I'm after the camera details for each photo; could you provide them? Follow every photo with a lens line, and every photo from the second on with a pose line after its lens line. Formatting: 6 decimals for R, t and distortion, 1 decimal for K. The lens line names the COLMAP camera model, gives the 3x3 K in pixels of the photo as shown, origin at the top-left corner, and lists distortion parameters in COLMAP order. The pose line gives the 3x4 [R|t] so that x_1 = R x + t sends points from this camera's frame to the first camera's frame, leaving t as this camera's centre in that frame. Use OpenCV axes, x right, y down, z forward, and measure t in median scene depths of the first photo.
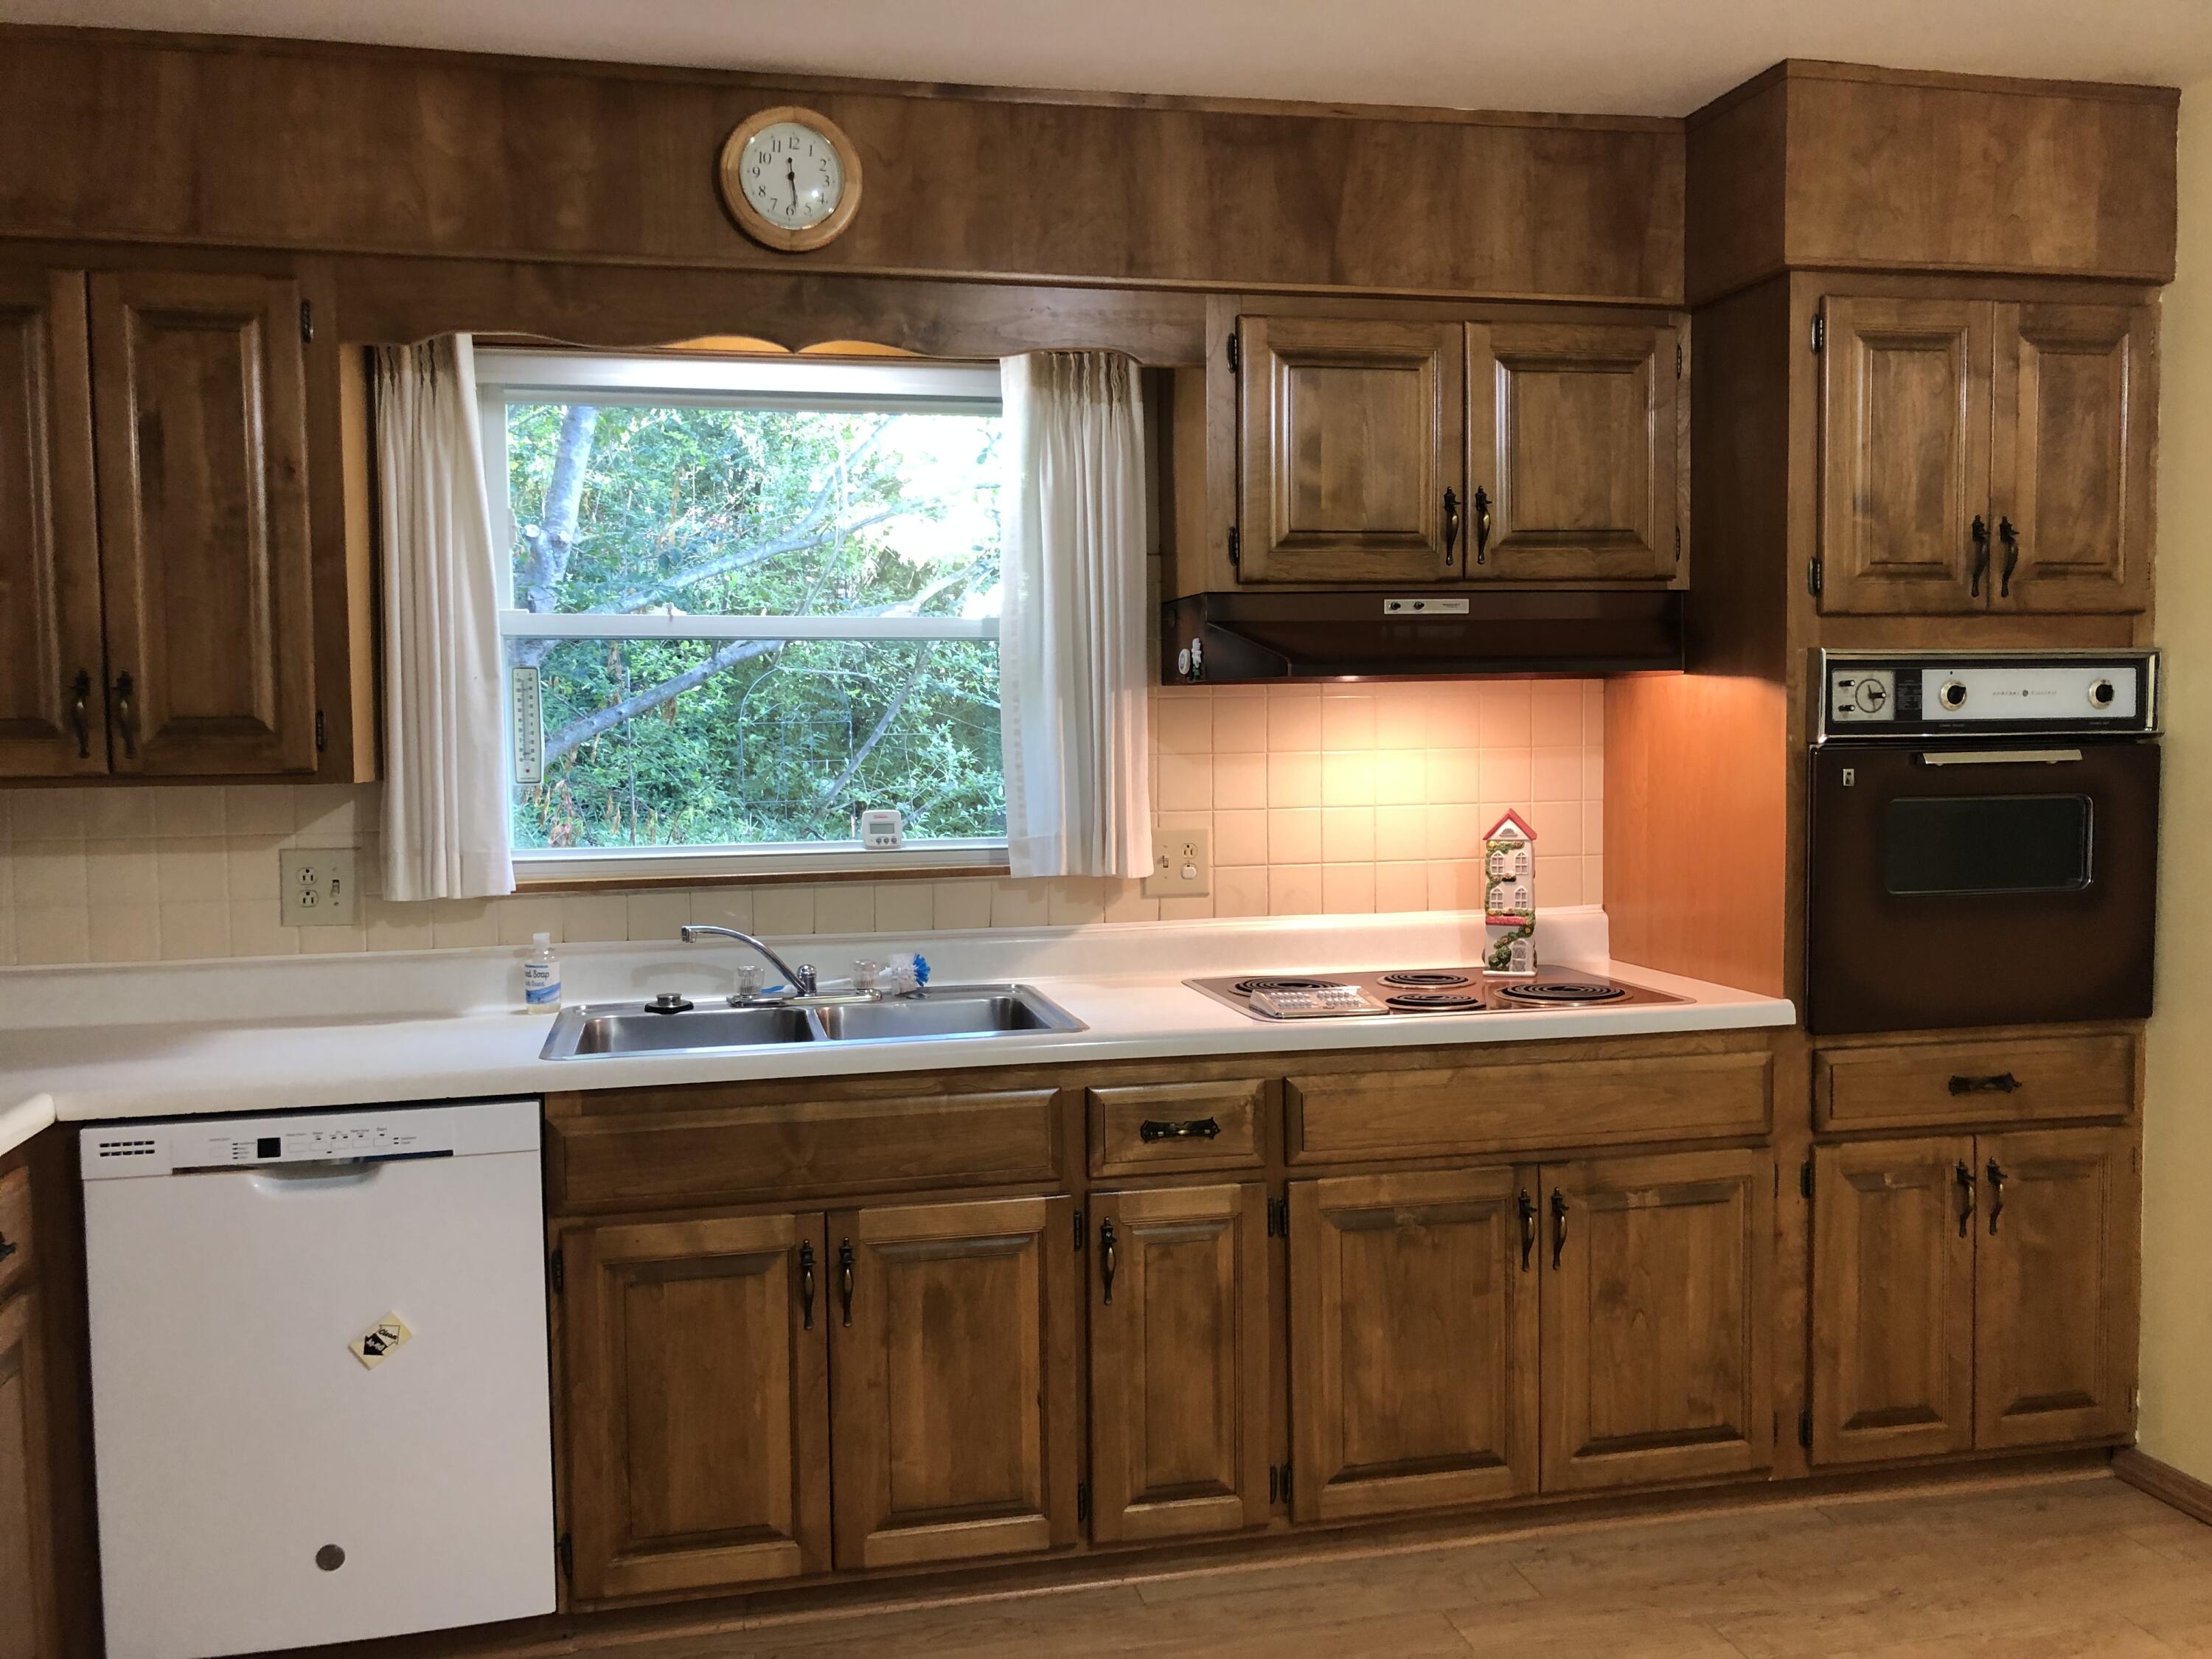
lens RADIAL K [[1837.2, 0, 1112.6], [0, 1837.2, 825.5], [0, 0, 1]] dist [0.047100, -0.027043]
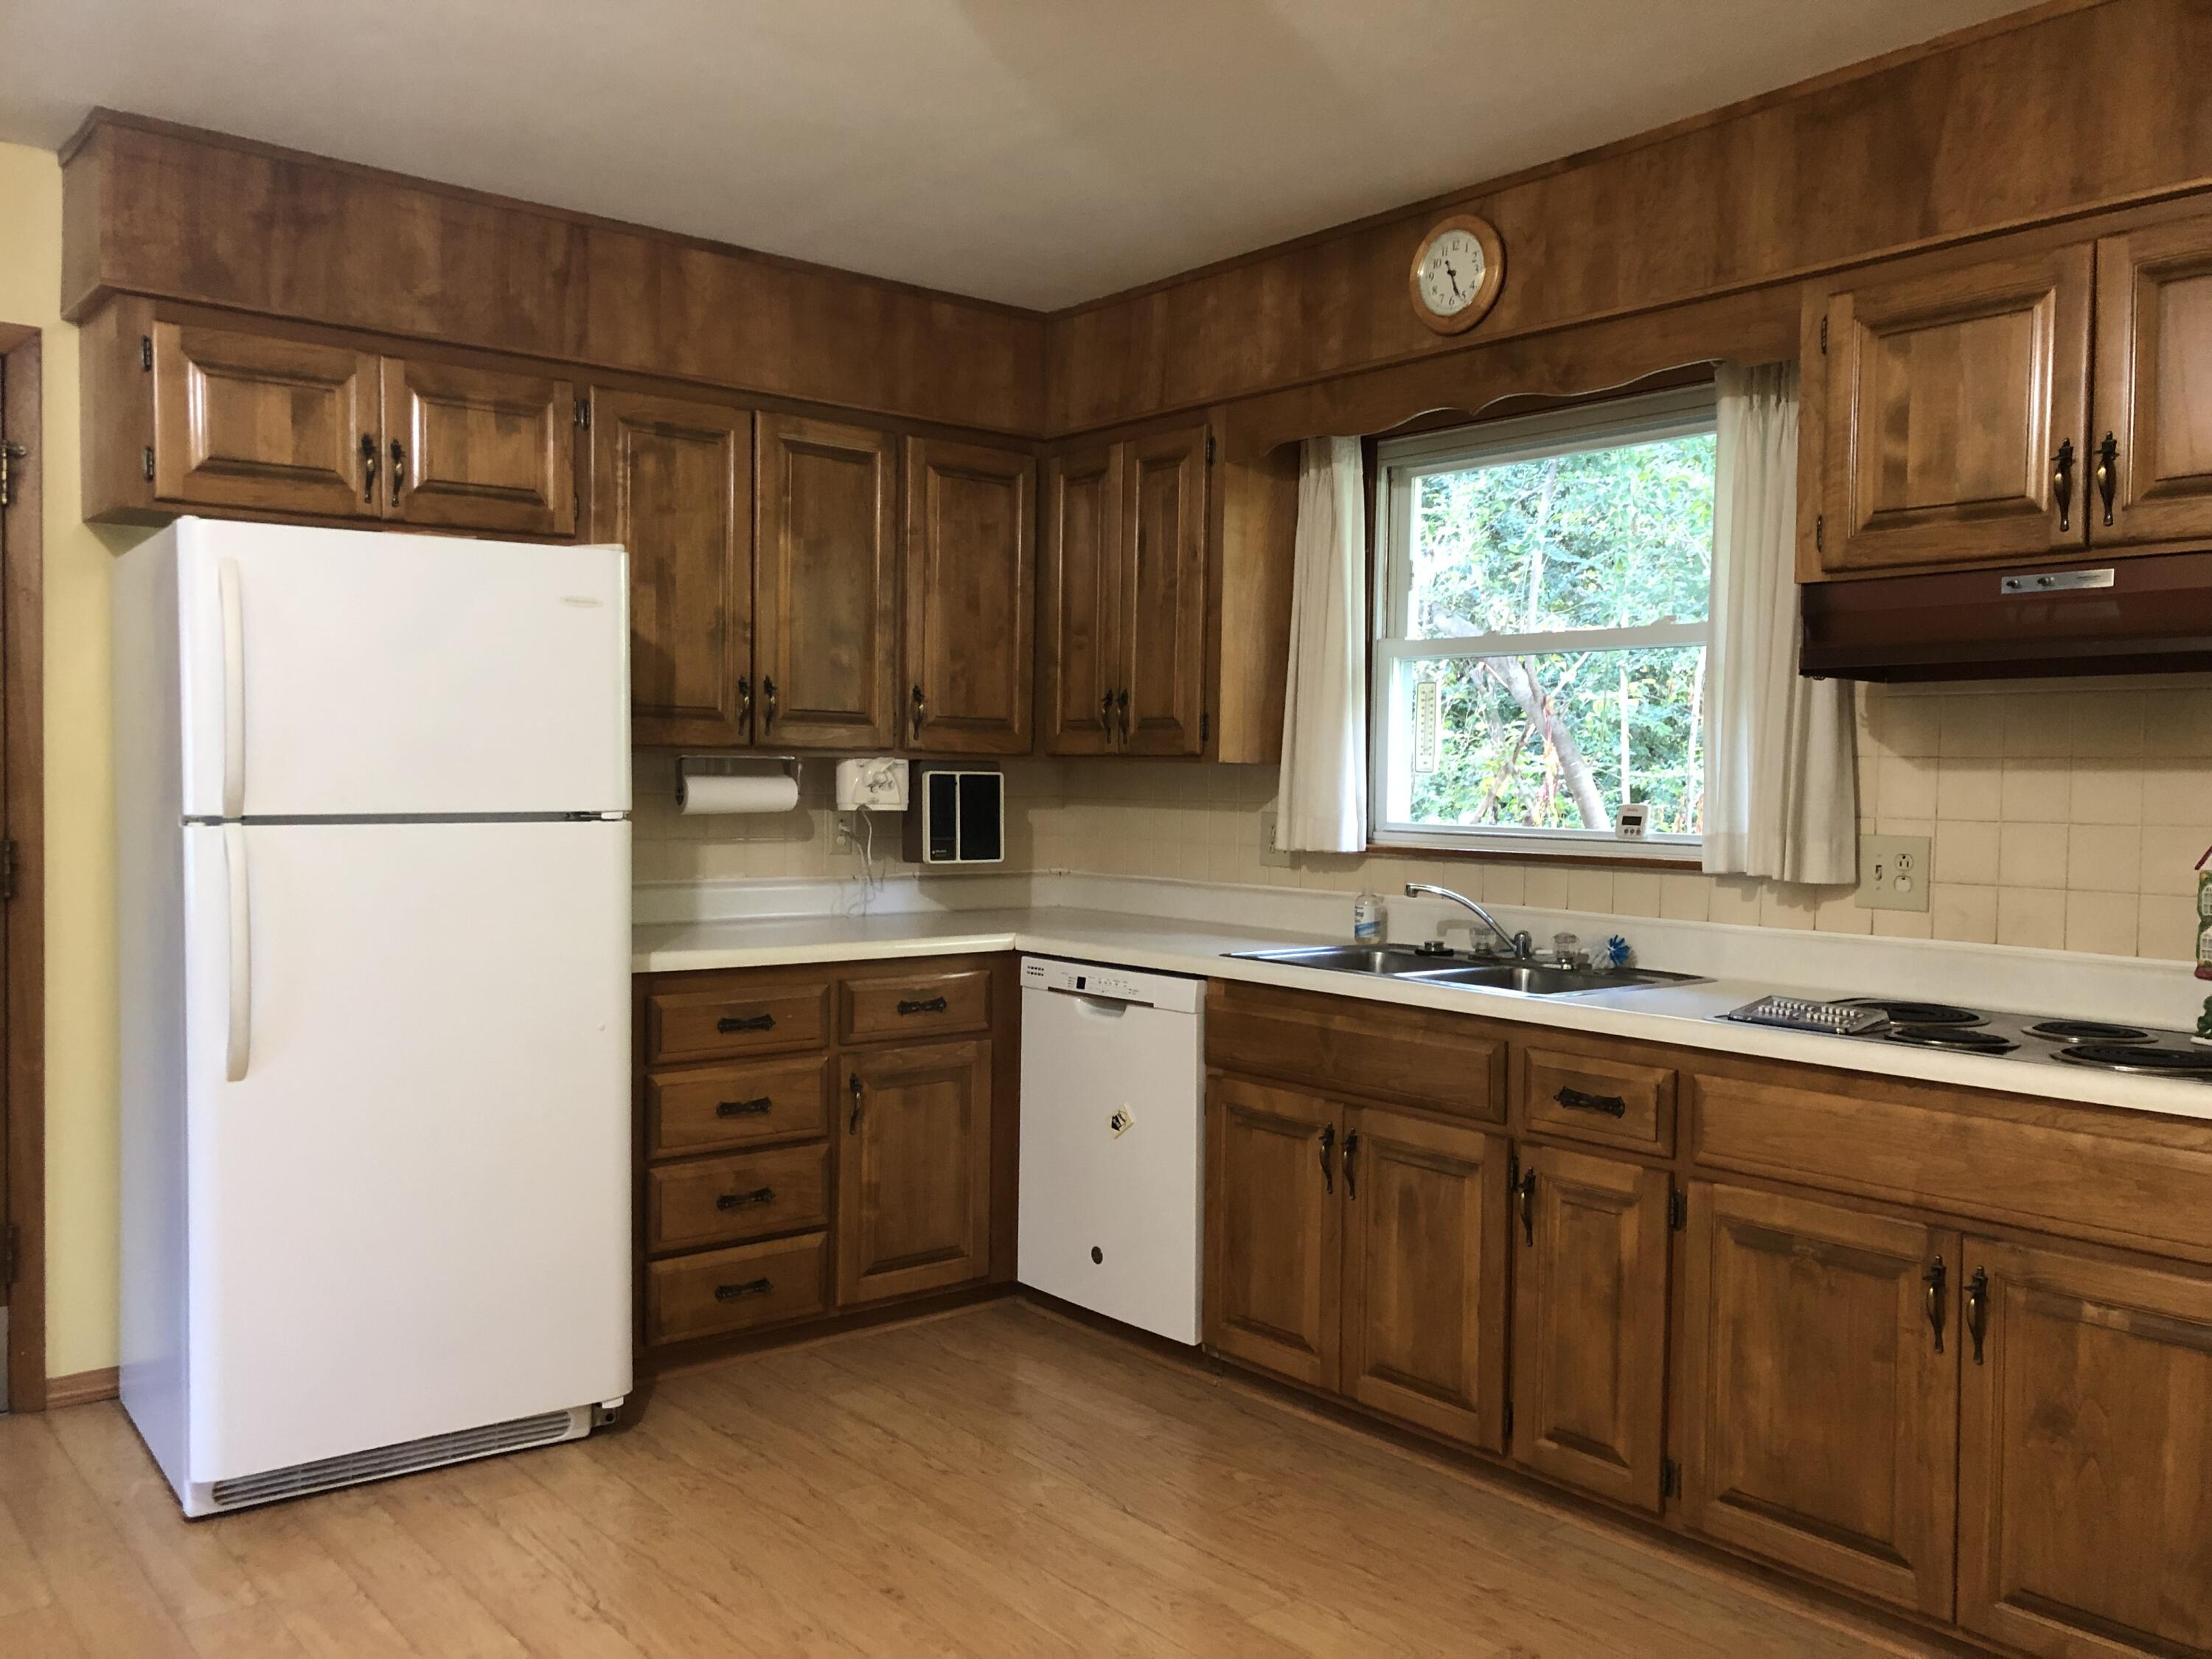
lens RADIAL K [[1837.2, 0, 1113.9], [0, 1837.2, 831.9], [0, 0, 1]] dist [0.047100, -0.027043]
pose [[0.454295, 0.049346, -0.889484, 0.816074], [-0.069671, 0.997375, 0.019748, 0.009711], [0.888123, 0.053000, 0.456540, 0.256585]]
